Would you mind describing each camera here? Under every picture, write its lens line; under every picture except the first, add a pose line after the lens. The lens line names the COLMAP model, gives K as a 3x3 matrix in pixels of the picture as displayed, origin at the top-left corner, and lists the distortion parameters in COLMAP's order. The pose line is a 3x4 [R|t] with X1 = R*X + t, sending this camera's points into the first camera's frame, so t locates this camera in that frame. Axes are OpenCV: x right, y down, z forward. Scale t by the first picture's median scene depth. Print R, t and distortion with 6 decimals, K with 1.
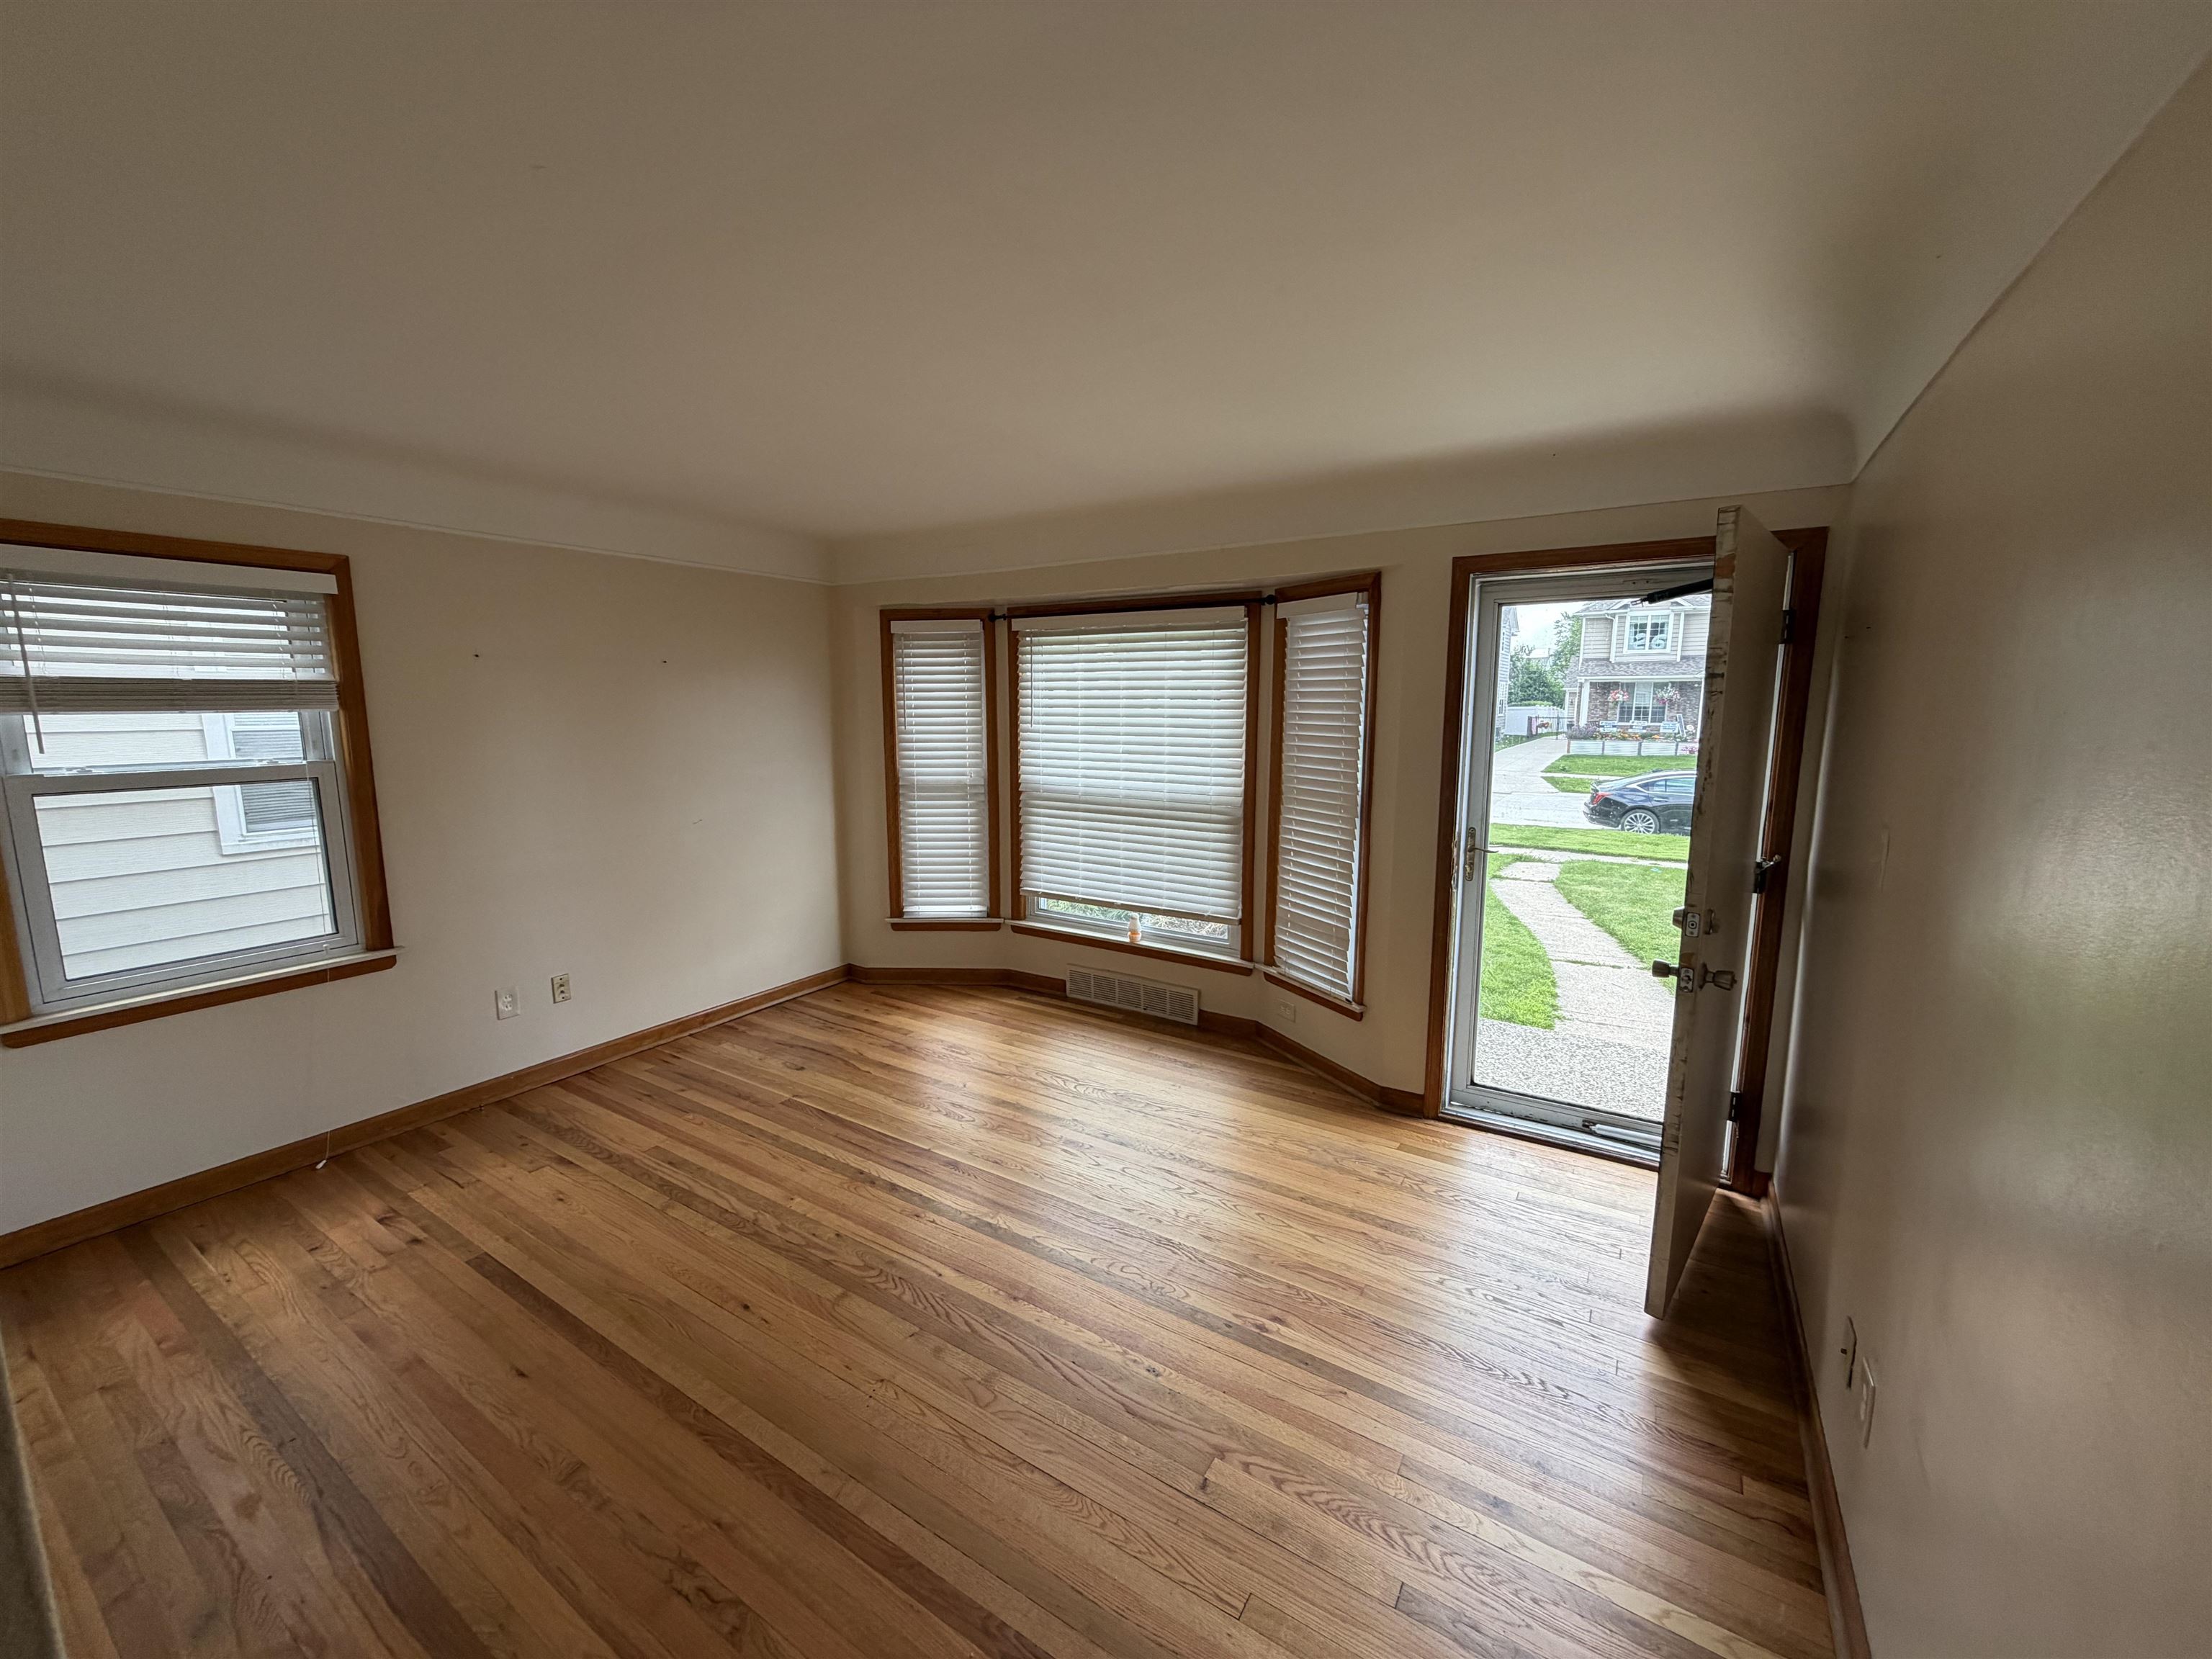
lens RADIAL K [[881.1, 0, 1093.0], [0, 881.1, 831.4], [0, 0, 1]] dist [0.001099, 0.000359]
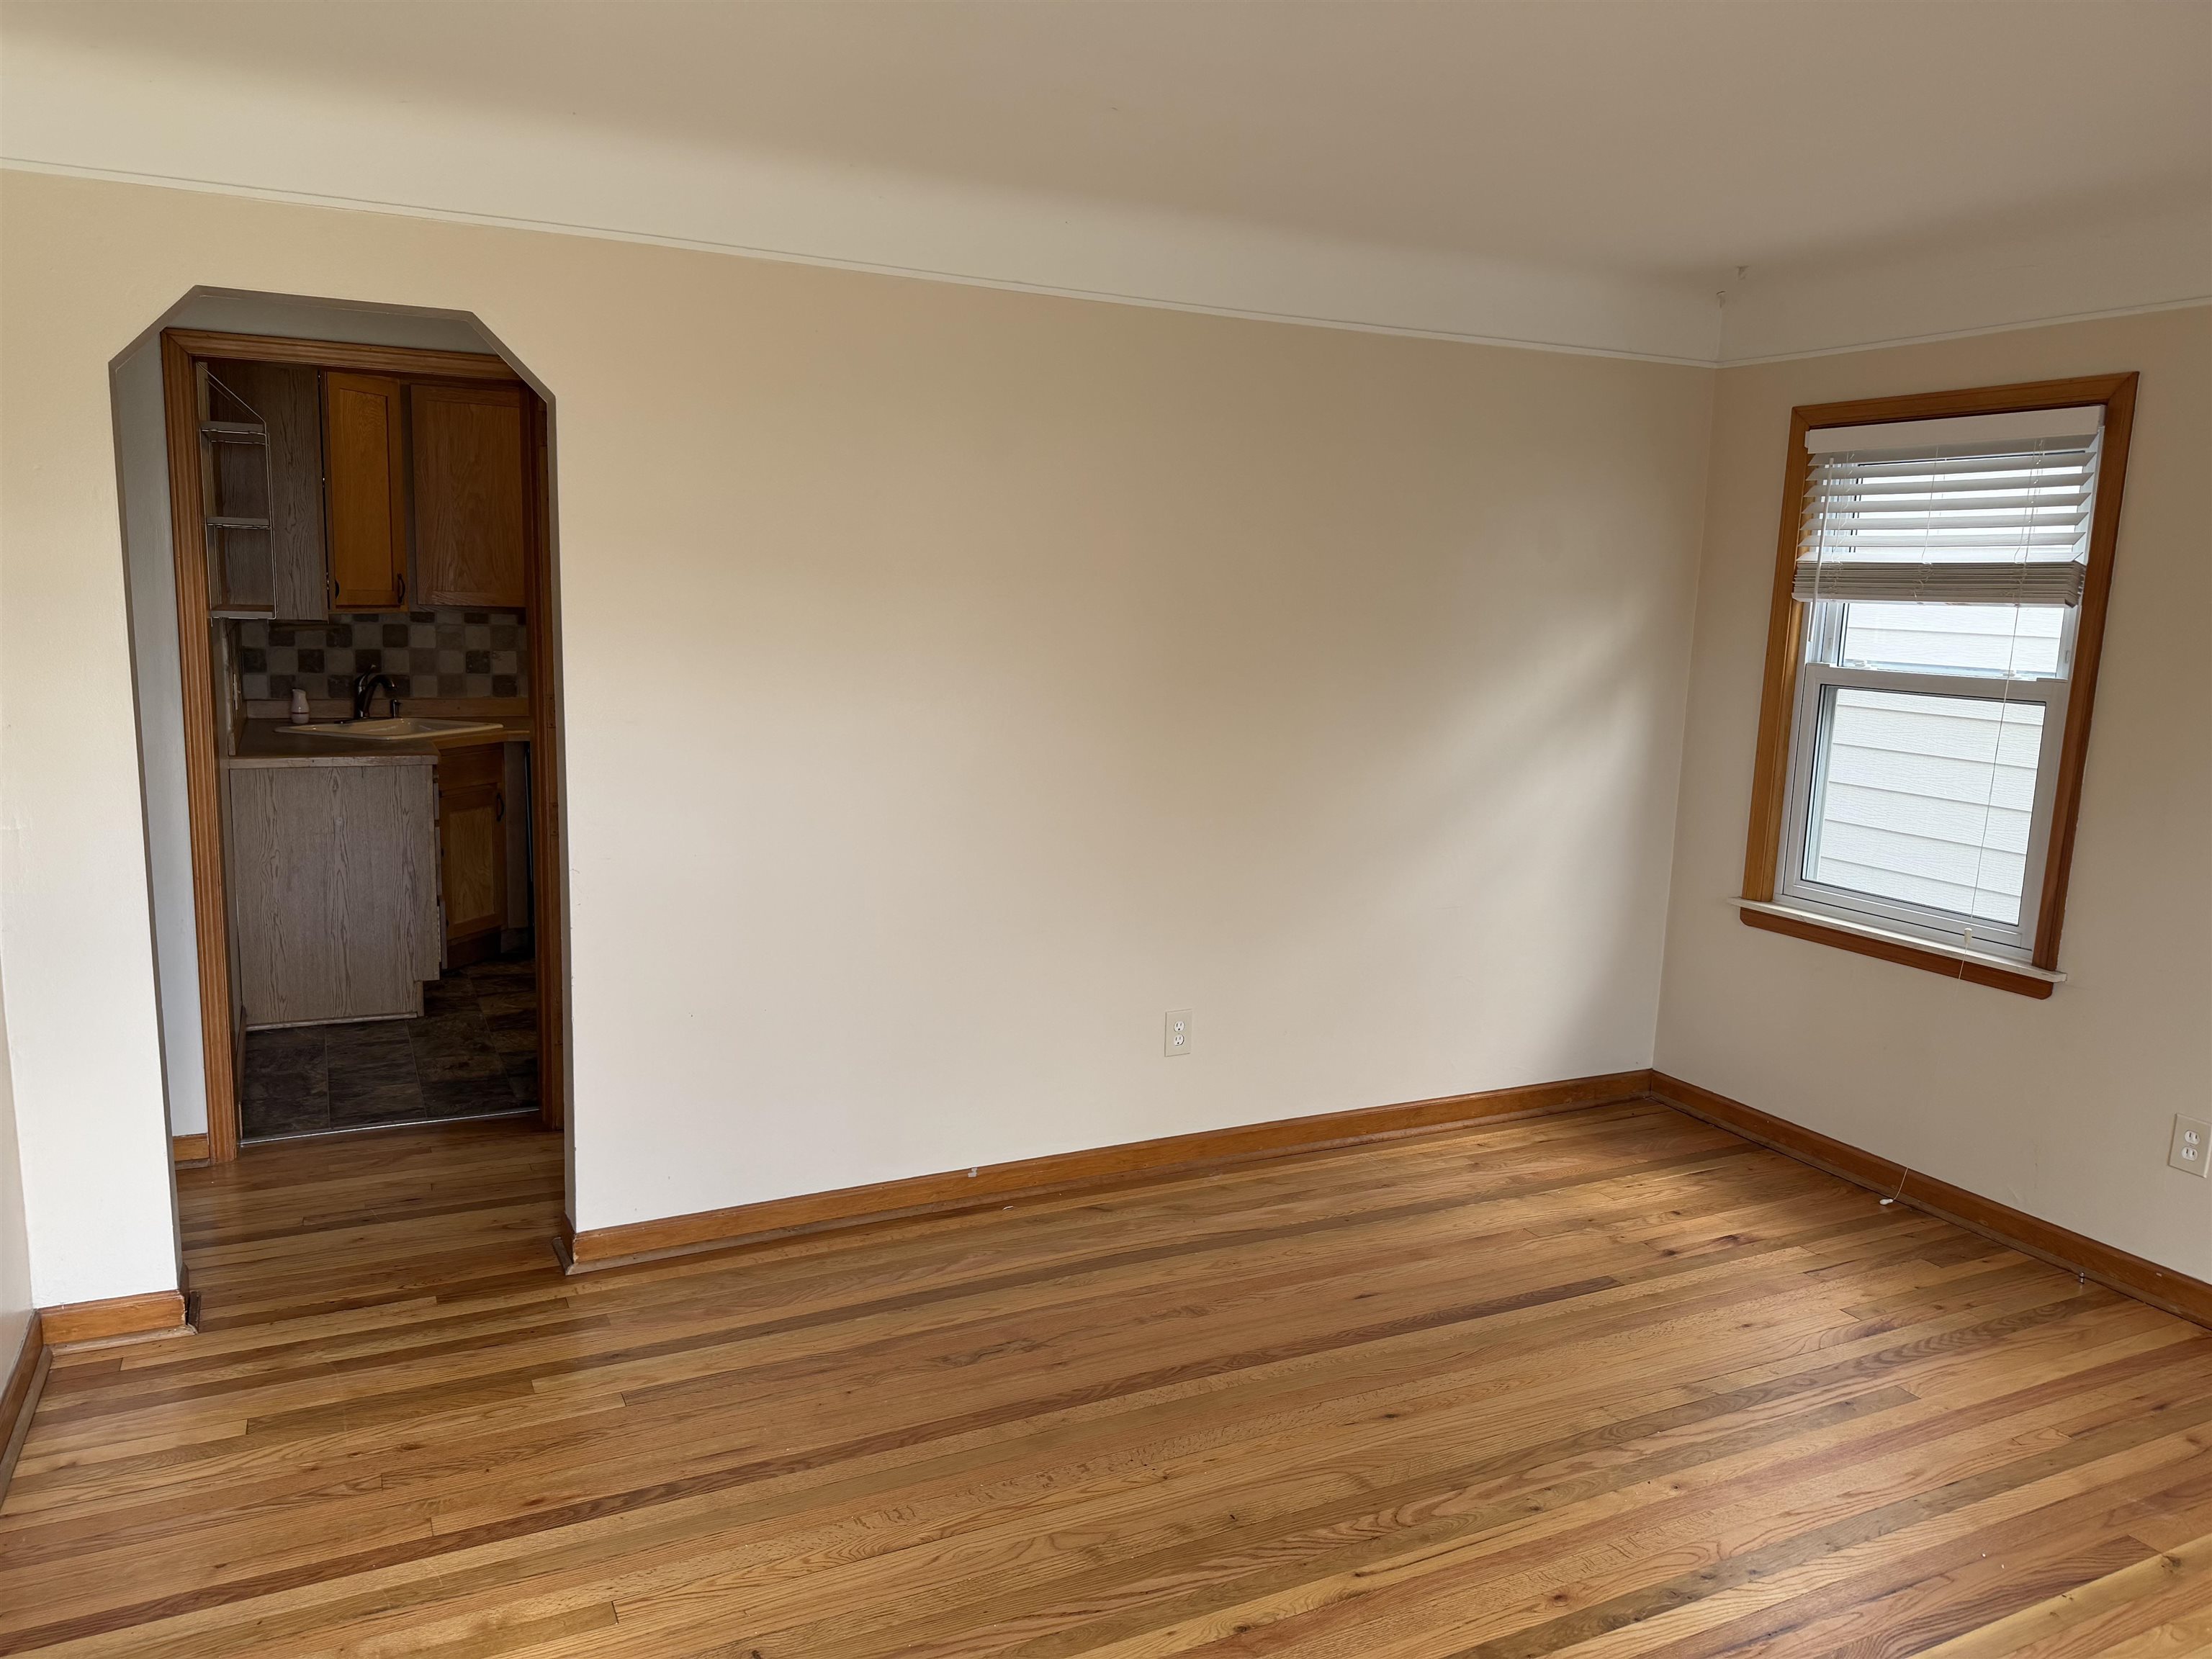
lens RADIAL K [[1562.0, 0, 1095.8], [0, 1562.0, 831.4], [0, 0, 1]] dist [-0.001742, -0.003452]
pose [[-0.513732, 0.119086, -0.849646, 0.629896], [-0.157602, 0.960369, 0.229897, -0.141310], [0.843351, 0.252011, -0.474605, 1.079569]]
